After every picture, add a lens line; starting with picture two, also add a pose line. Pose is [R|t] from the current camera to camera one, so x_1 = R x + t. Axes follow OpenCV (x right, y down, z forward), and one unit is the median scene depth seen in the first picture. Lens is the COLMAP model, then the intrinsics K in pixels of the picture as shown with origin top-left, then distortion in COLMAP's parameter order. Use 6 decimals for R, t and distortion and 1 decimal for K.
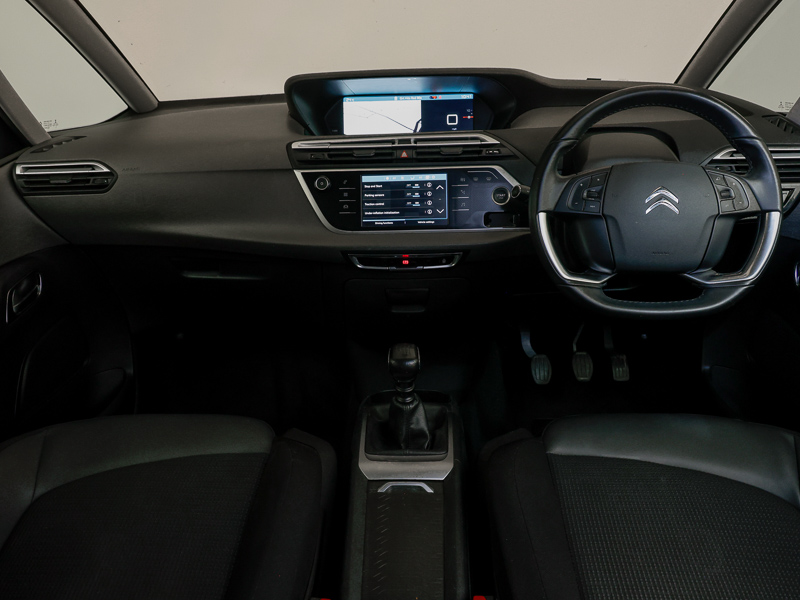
lens RADIAL K [[606.0, 0, 395.7], [0, 606.0, 306.9], [0, 0, 1]] dist [-0.006291, 0.000992]
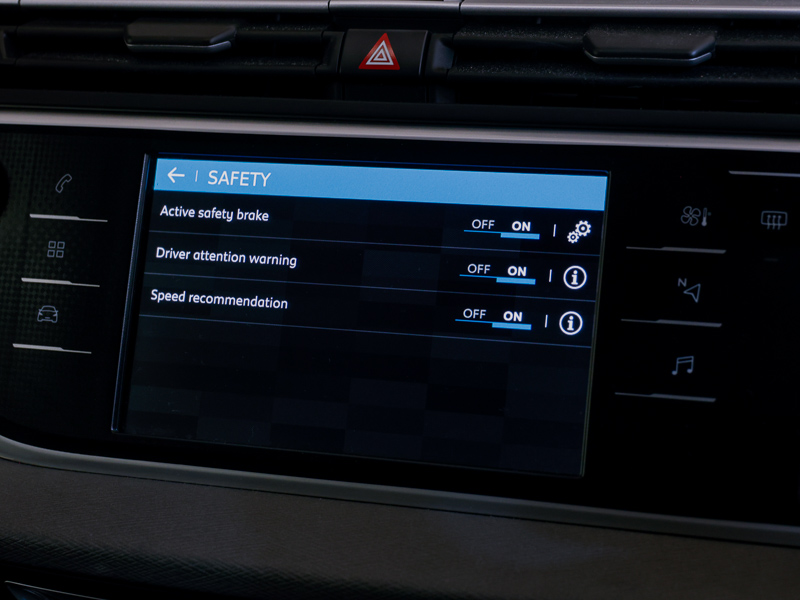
lens RADIAL K [[1606.7, 0, 404.8], [0, 1606.7, 305.4], [0, 0, 1]] dist [-0.043529, 0.000000]
pose [[0.963080, 0.088886, -0.254119, 0.146468], [-0.121821, 0.985640, -0.116931, -0.124264], [0.240076, 0.143571, 0.960079, 0.558276]]
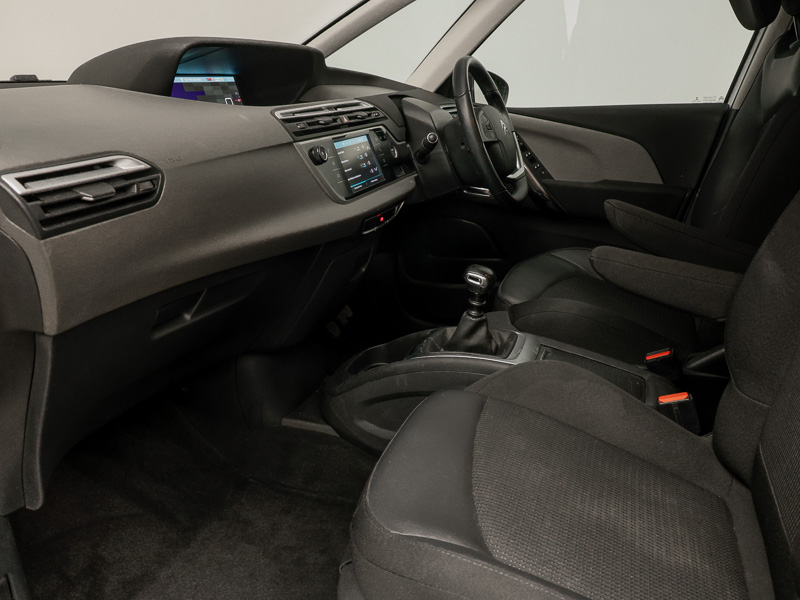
lens RADIAL K [[606.0, 0, 399.2], [0, 606.0, 299.7], [0, 0, 1]] dist [-0.006291, 0.000992]
pose [[0.304848, -0.303446, 0.902767, -0.964102], [0.375248, 0.909479, 0.178988, -0.124298], [-0.875361, 0.284197, 0.391120, 0.607504]]
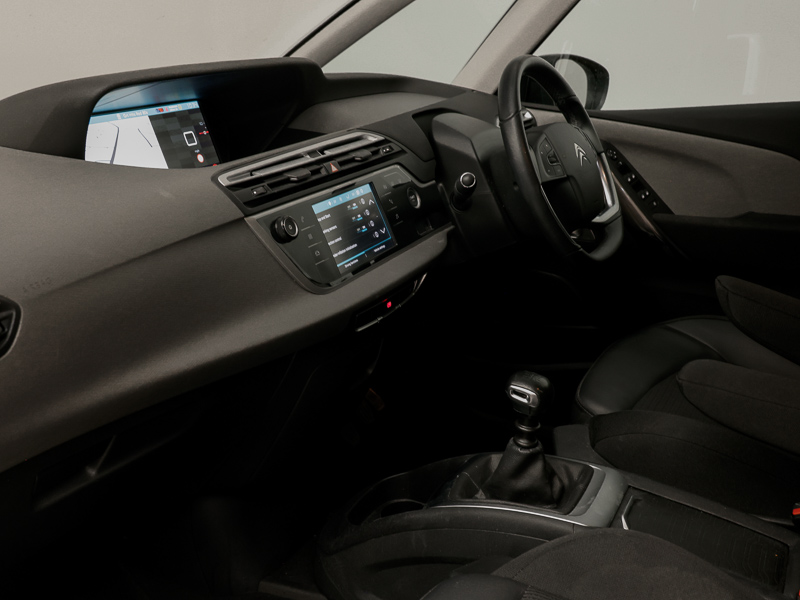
lens RADIAL K [[846.5, 0, 398.2], [0, 846.5, 300.4], [0, 0, 1]] dist [0.002494, 0.000000]
pose [[0.412439, -0.272022, 0.869424, -0.868370], [0.402353, 0.910641, 0.094049, -0.171103], [-0.817317, 0.311026, 0.485032, 0.497027]]
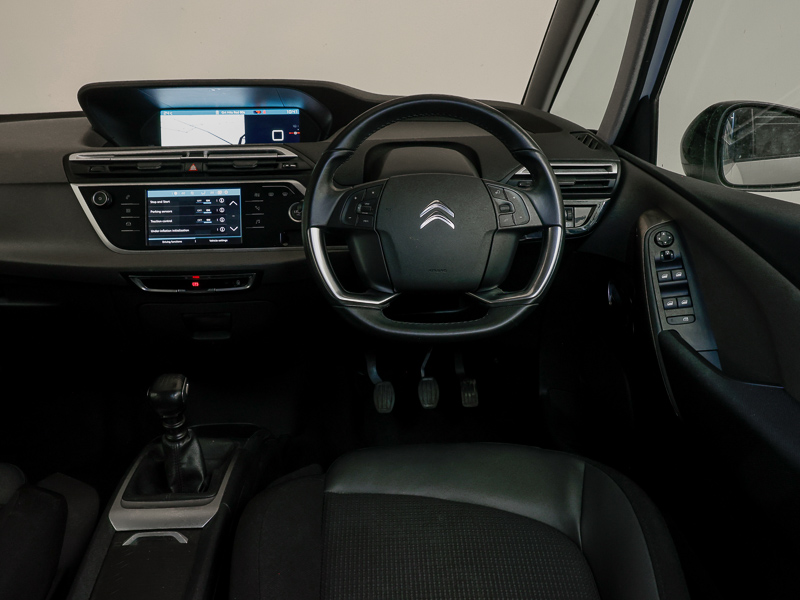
lens RADIAL K [[606.0, 0, 397.2], [0, 606.0, 303.6], [0, 0, 1]] dist [-0.006291, 0.000992]
pose [[0.995399, -0.011369, 0.095140, 0.232530], [0.016203, 0.998608, -0.050190, 0.006462], [-0.094437, 0.051500, 0.994198, 0.063929]]
